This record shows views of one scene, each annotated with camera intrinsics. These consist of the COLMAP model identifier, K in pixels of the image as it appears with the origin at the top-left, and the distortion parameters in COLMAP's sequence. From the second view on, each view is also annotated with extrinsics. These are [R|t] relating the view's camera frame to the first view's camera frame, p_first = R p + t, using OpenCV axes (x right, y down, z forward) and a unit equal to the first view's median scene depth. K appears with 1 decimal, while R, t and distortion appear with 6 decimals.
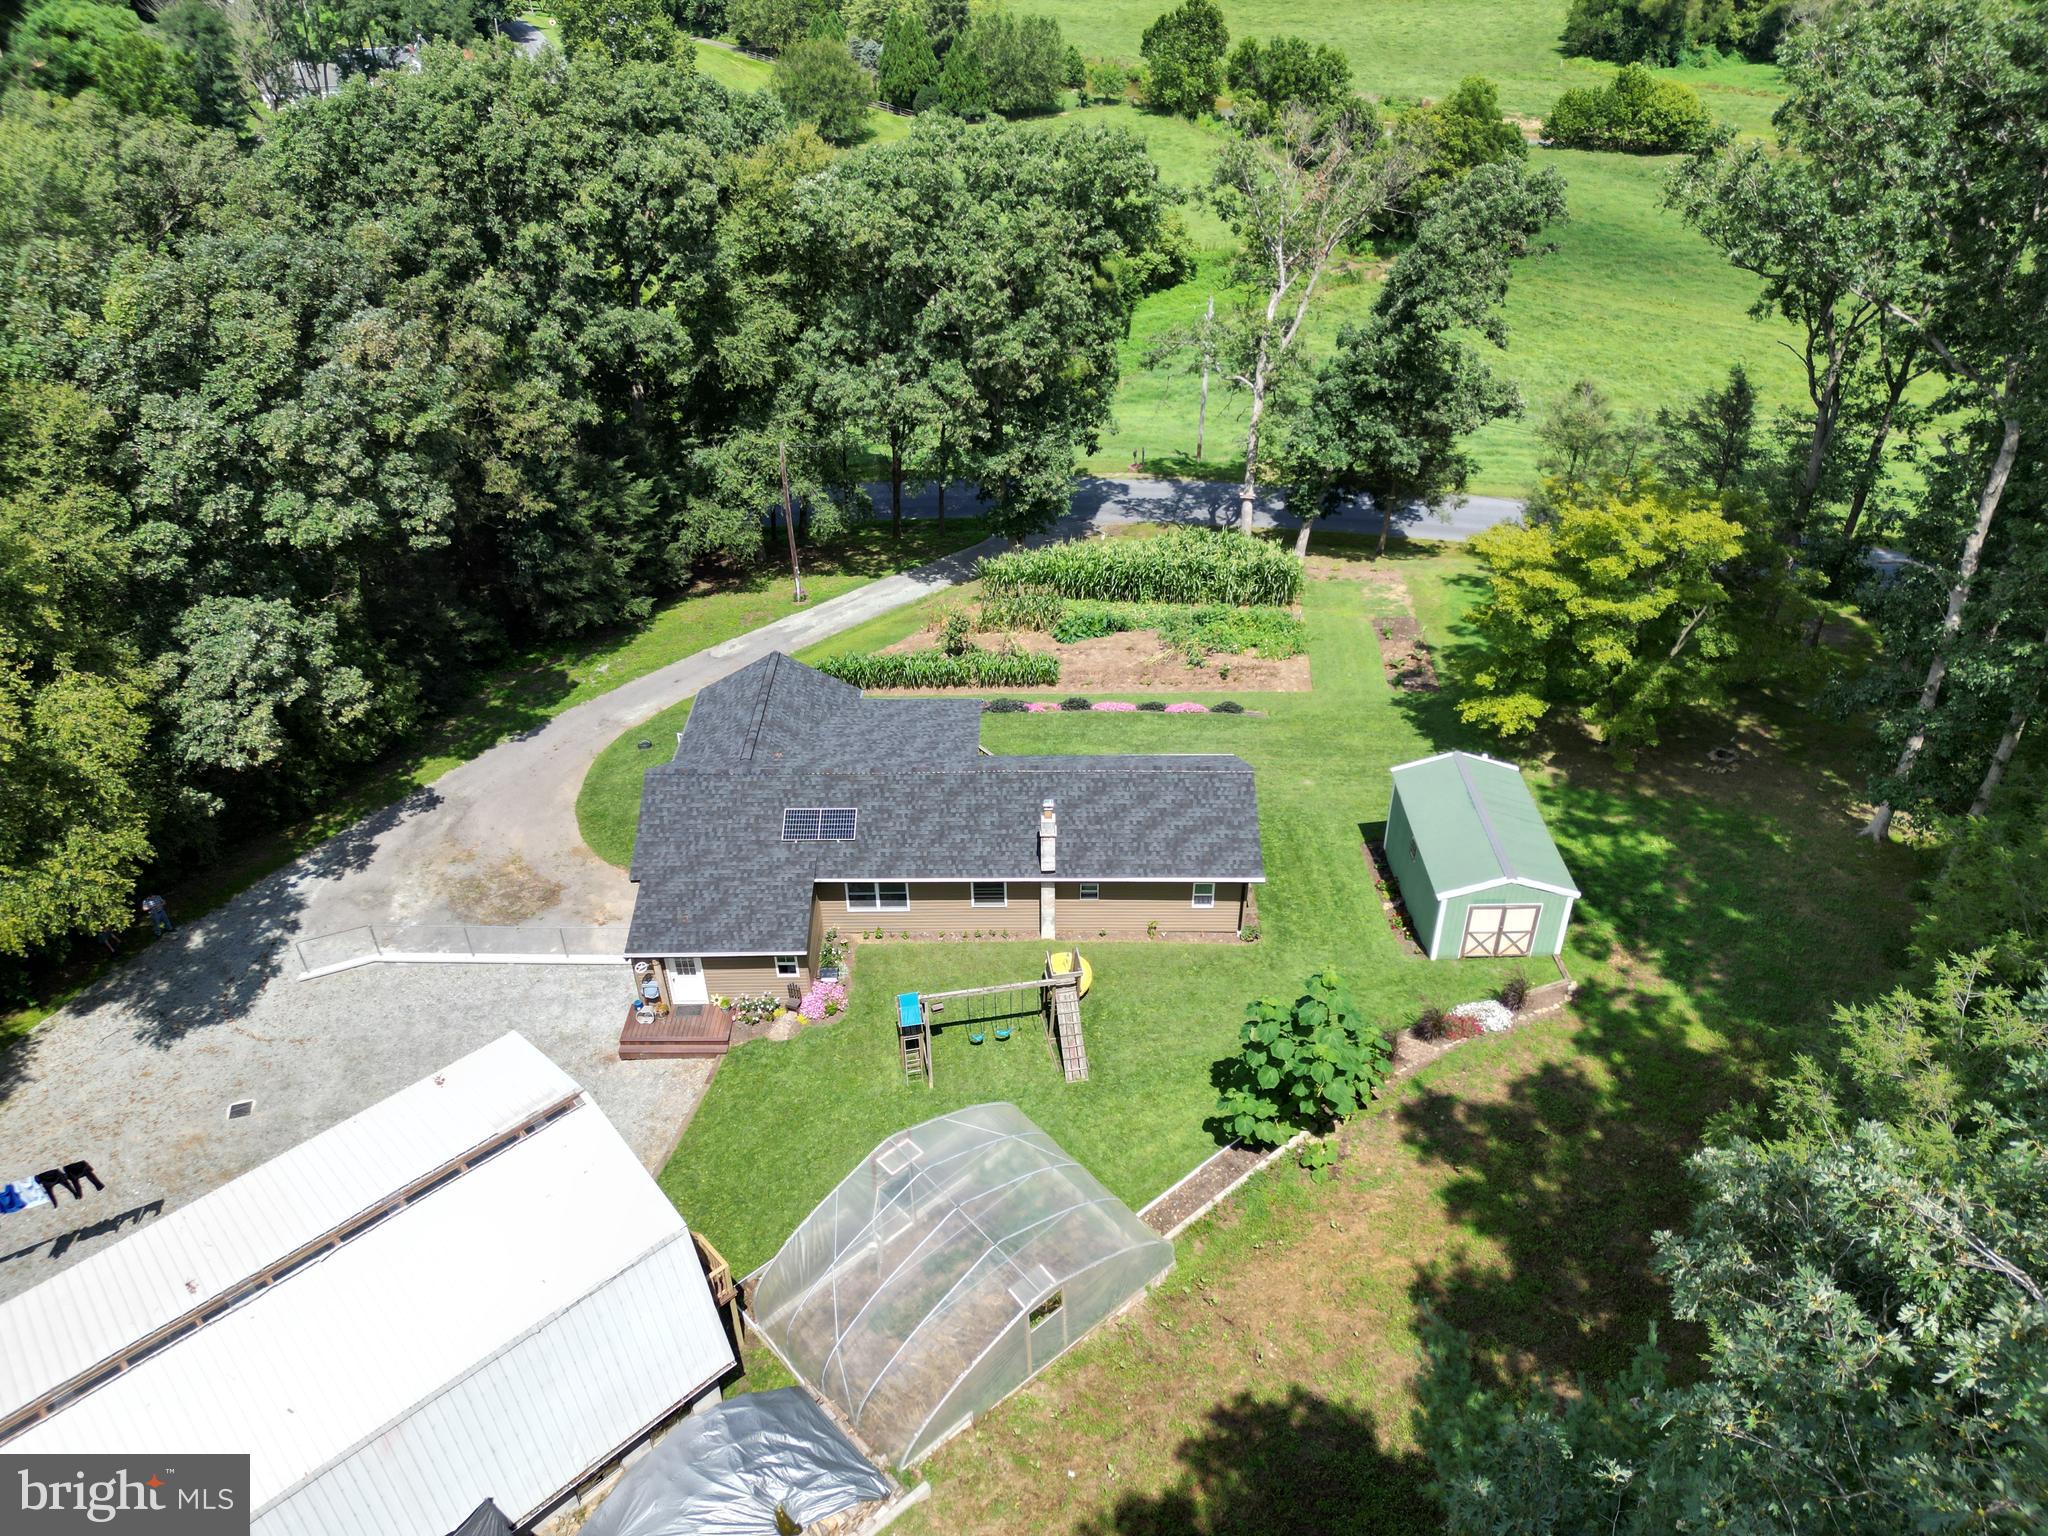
lens RADIAL K [[1420.3, 0, 1012.9], [0, 1420.3, 783.4], [0, 0, 1]] dist [0.088426, -0.082565]
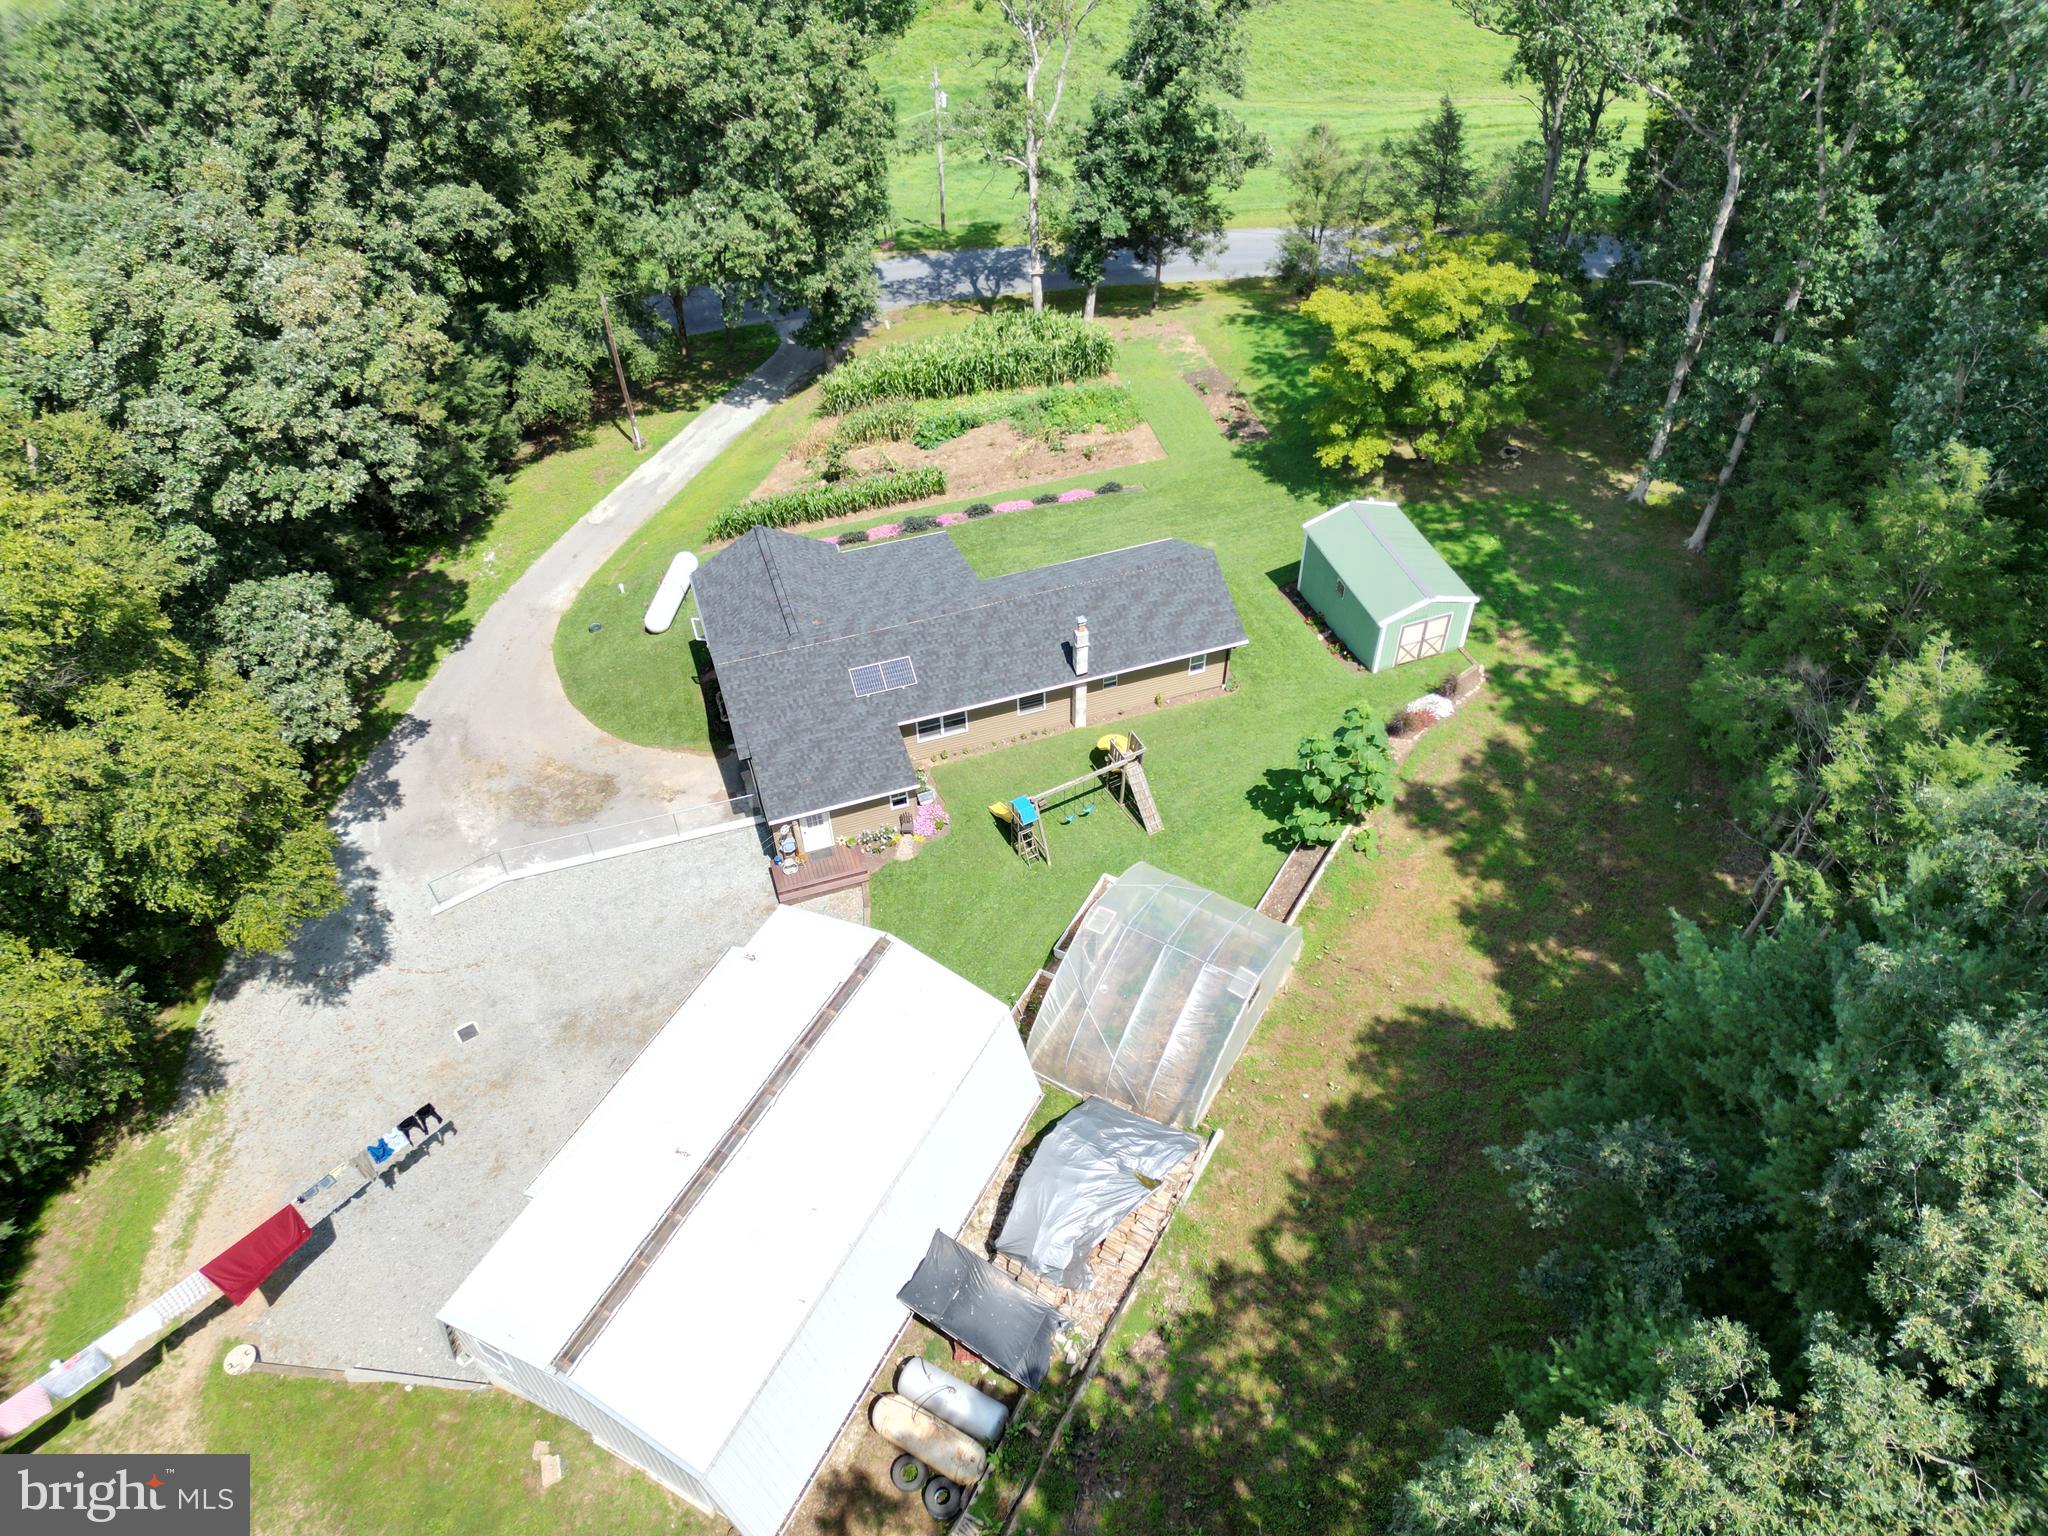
lens RADIAL K [[1420.3, 0, 1012.9], [0, 1420.3, 783.4], [0, 0, 1]] dist [0.088426, -0.082565]
pose [[0.948128, -0.237732, 0.211039, -0.253165], [0.193570, 0.958362, 0.209934, -0.092994], [-0.252160, -0.158193, 0.954668, -0.124192]]
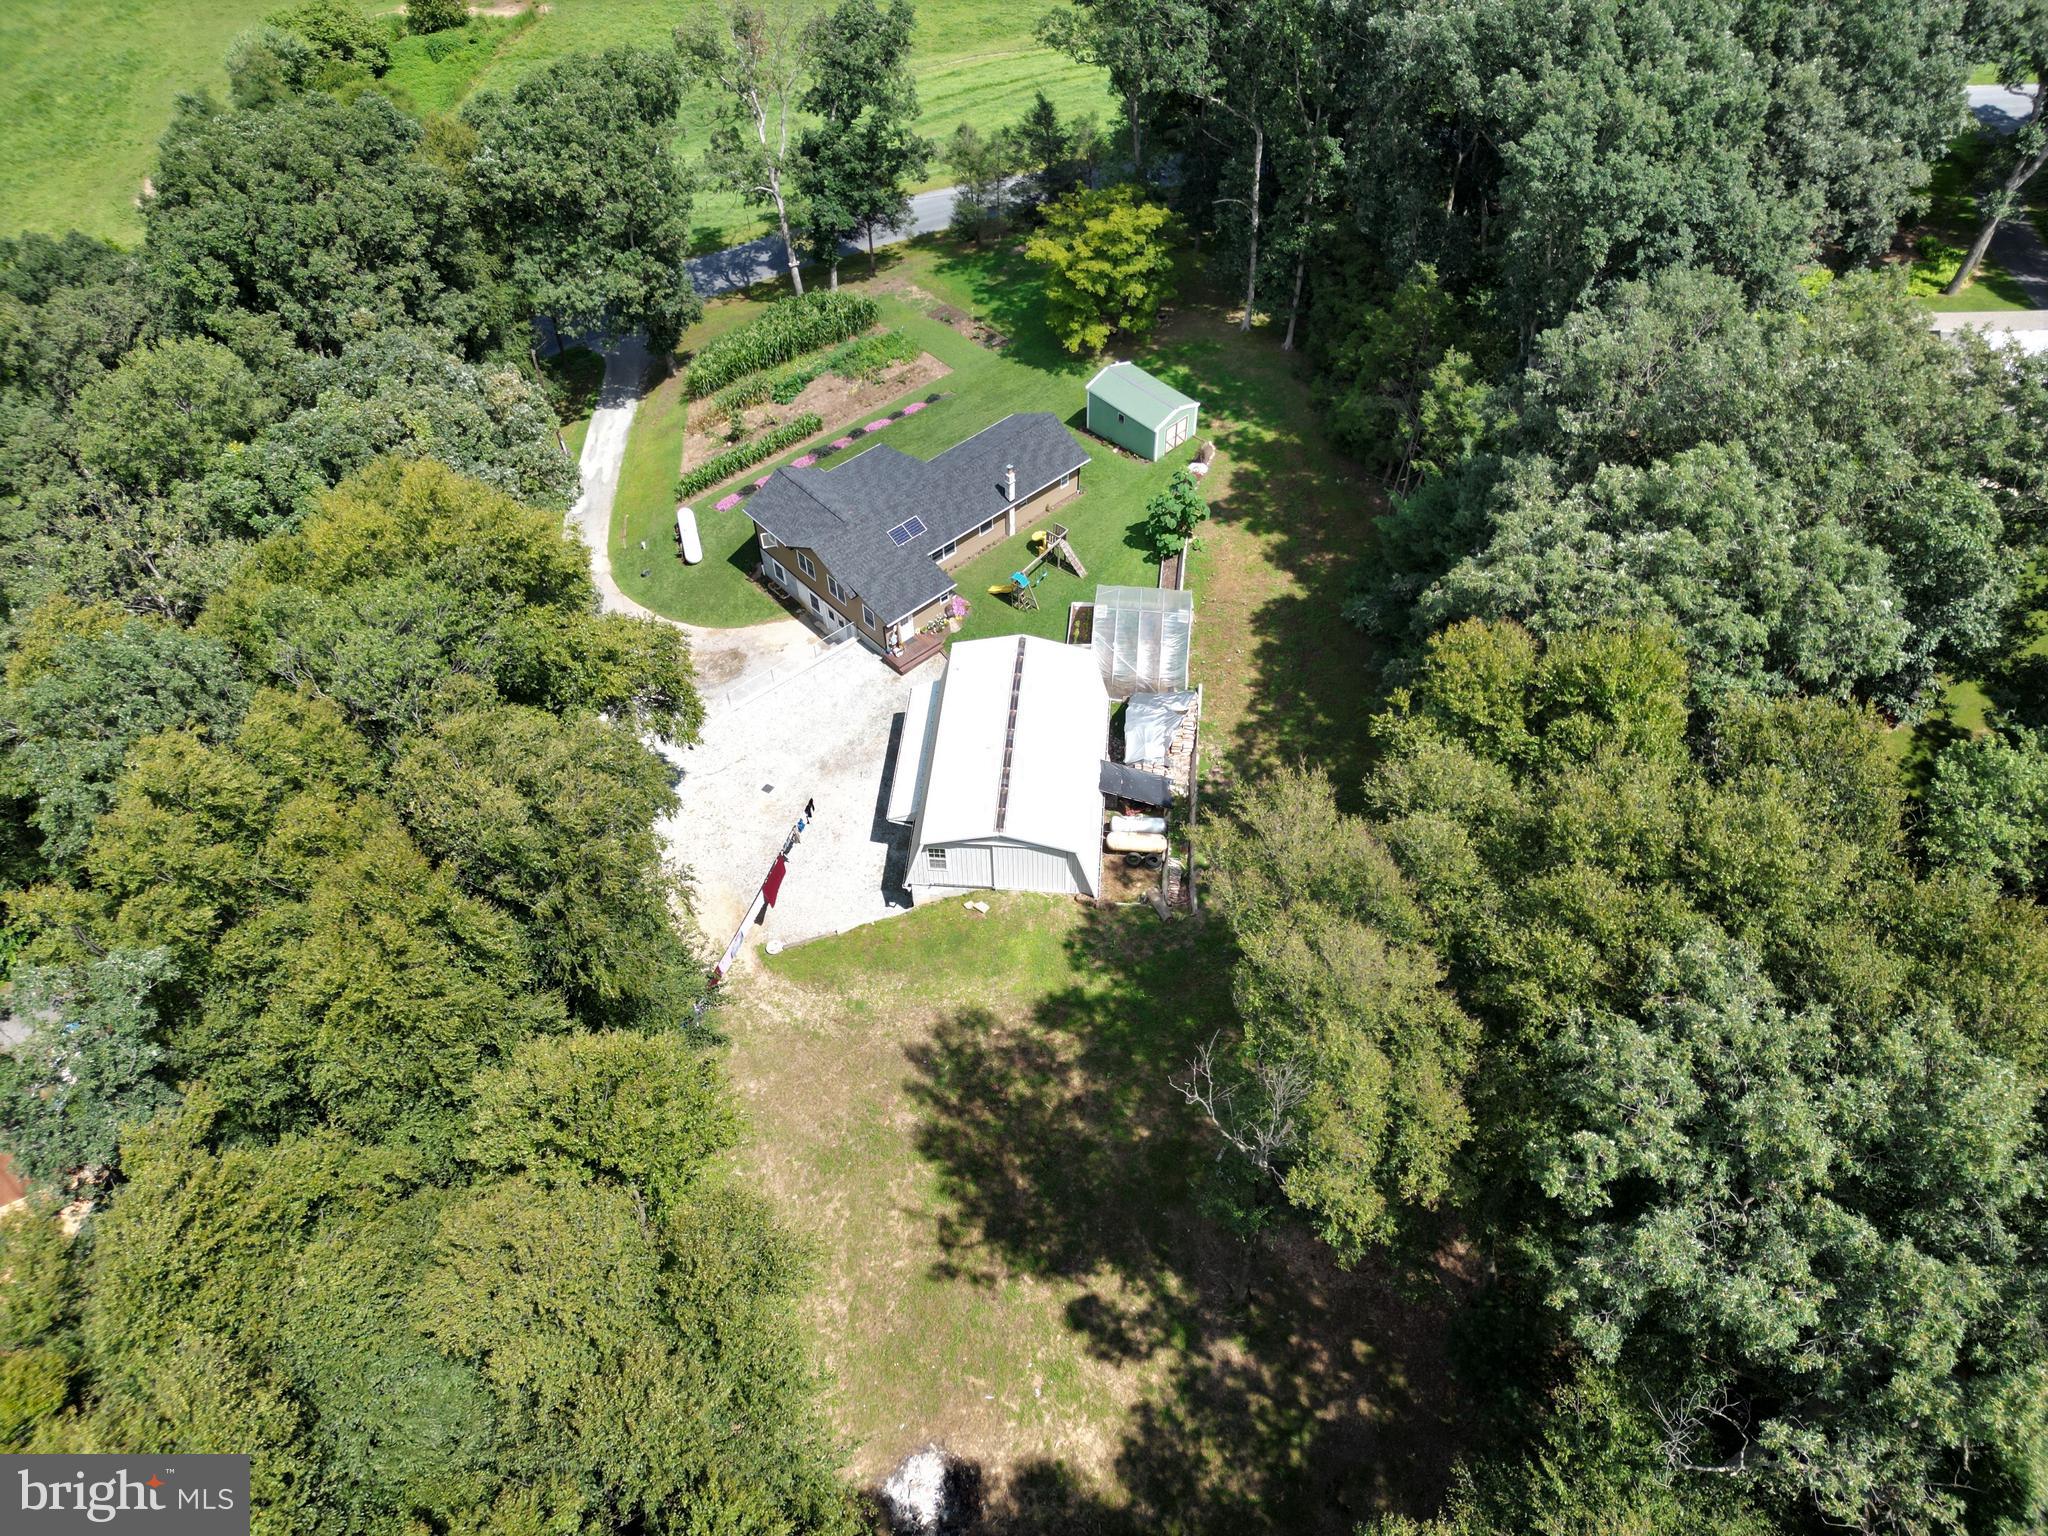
lens RADIAL K [[1420.3, 0, 1012.9], [0, 1420.3, 783.4], [0, 0, 1]] dist [0.088426, -0.082565]
pose [[0.736421, -0.519099, 0.433843, -0.880391], [0.399309, 0.851182, 0.340649, -0.236450], [-0.546110, -0.077624, 0.834109, -0.602855]]
